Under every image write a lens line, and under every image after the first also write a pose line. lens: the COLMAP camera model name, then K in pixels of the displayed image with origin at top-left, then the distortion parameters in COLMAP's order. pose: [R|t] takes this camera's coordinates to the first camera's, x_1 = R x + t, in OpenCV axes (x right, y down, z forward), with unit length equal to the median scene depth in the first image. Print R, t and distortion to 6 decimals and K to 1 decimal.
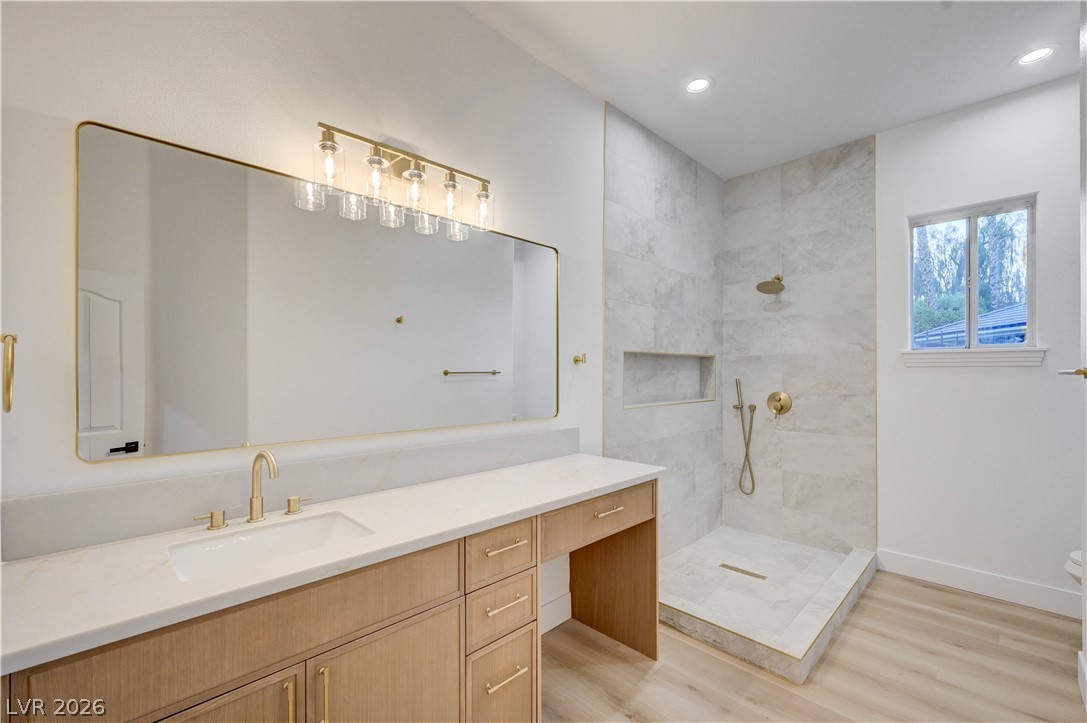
lens RADIAL K [[475.6, 0, 545.0], [0, 475.6, 368.5], [0, 0, 1]] dist [-0.000070, 0.000123]
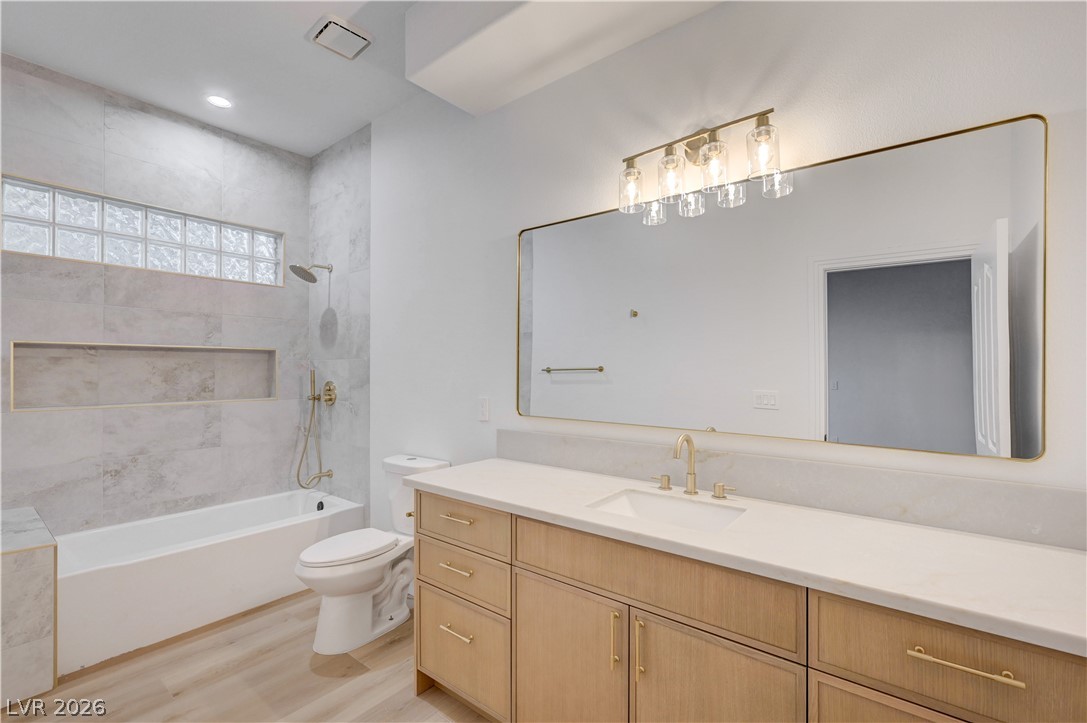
lens RADIAL K [[475.6, 0, 545.0], [0, 475.6, 368.5], [0, 0, 1]] dist [-0.000070, 0.000123]
pose [[0.127813, 0.003439, -0.991792, 0.580370], [0.010905, 0.999929, 0.004873, 0.001660], [0.991738, -0.011438, 0.127767, 0.562147]]
